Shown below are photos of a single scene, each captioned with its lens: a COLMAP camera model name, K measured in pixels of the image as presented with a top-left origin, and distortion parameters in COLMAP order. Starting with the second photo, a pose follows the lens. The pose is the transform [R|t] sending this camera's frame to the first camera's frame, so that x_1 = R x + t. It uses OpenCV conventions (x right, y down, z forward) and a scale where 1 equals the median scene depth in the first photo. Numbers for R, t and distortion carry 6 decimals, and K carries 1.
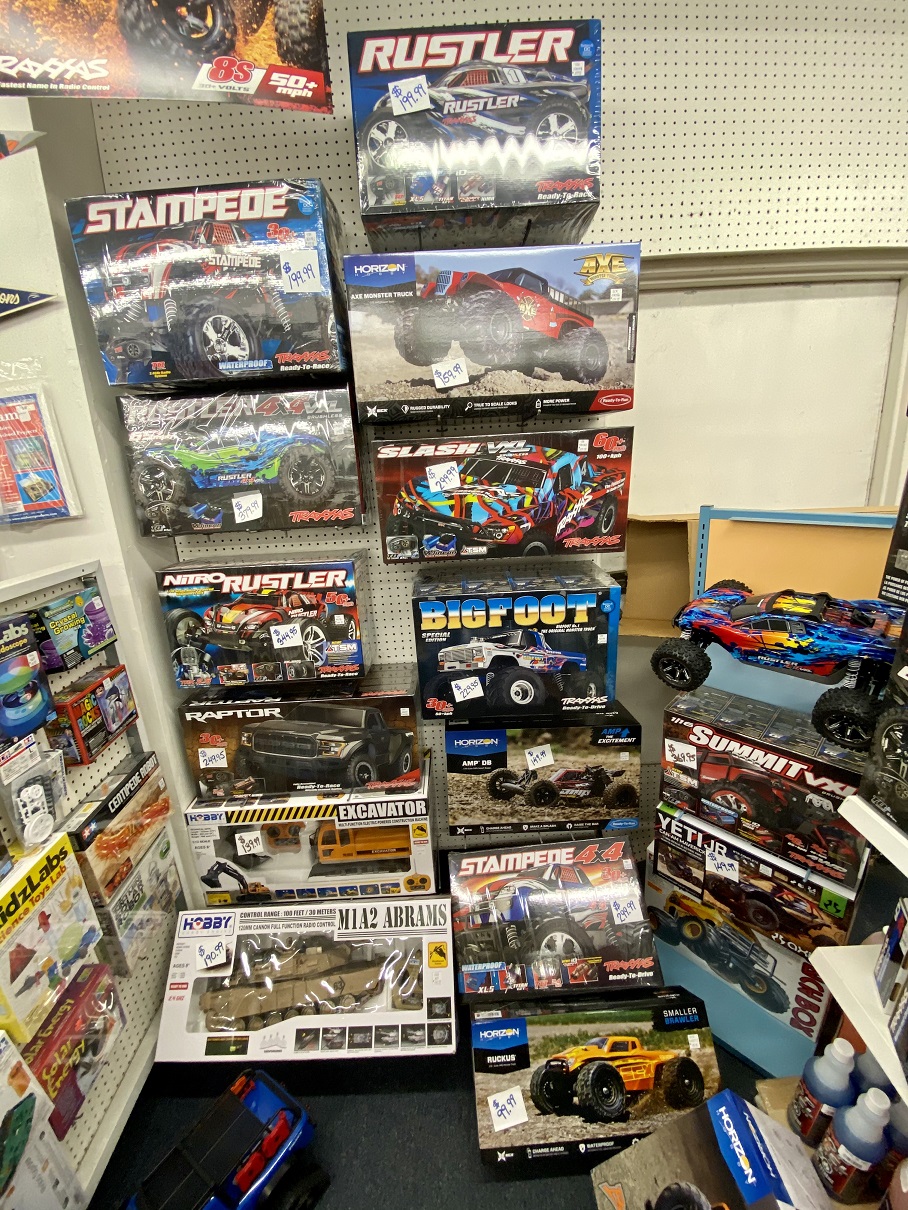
lens RADIAL K [[506.3, 0, 454.0], [0, 506.3, 605.0], [0, 0, 1]] dist [-0.002071, -0.000789]
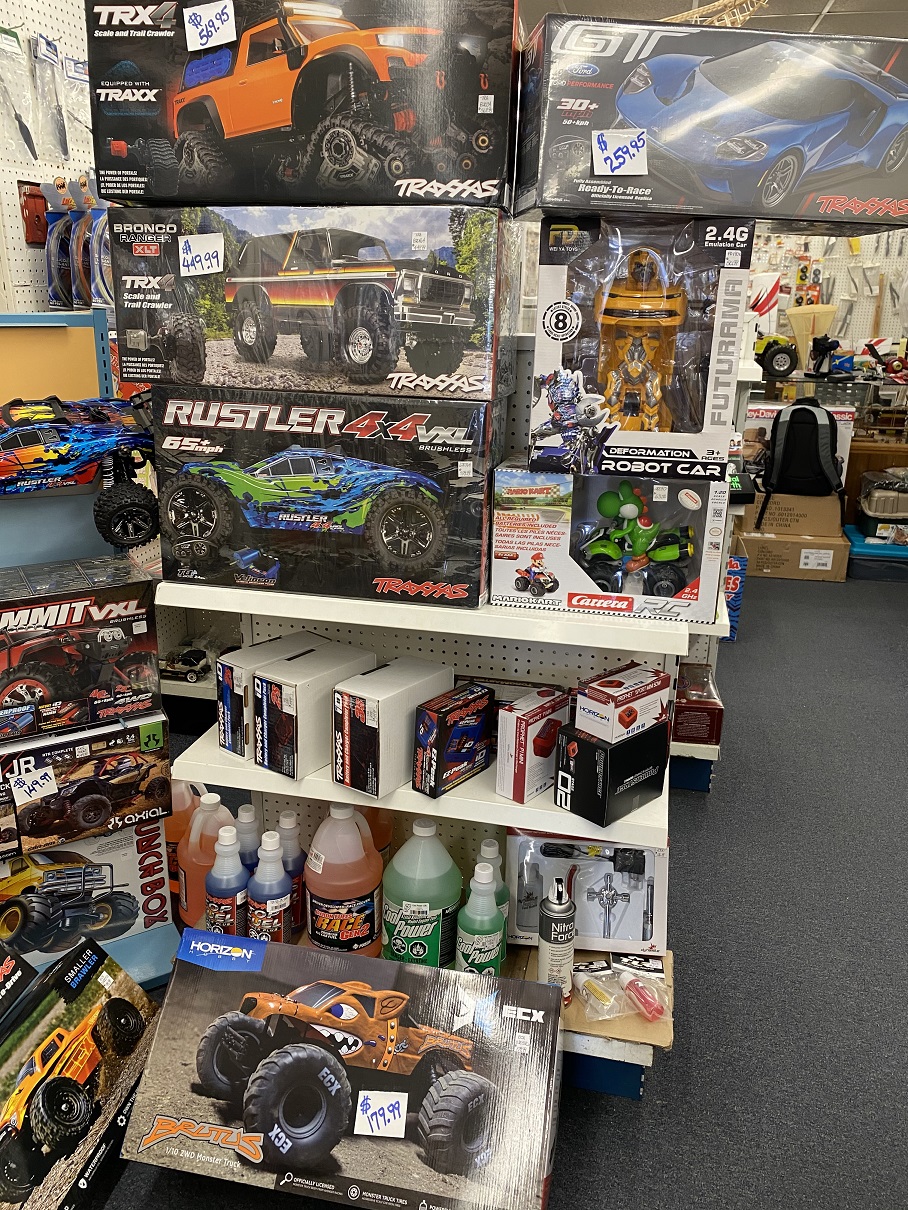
lens RADIAL K [[963.7, 0, 454.0], [0, 963.7, 605.0], [0, 0, 1]] dist [0.001566, 0.000883]
pose [[0.218013, -0.262821, 0.939891, -0.712010], [0.254466, 0.945052, 0.205239, 0.136660], [-0.942188, 0.194425, 0.272913, -0.053410]]
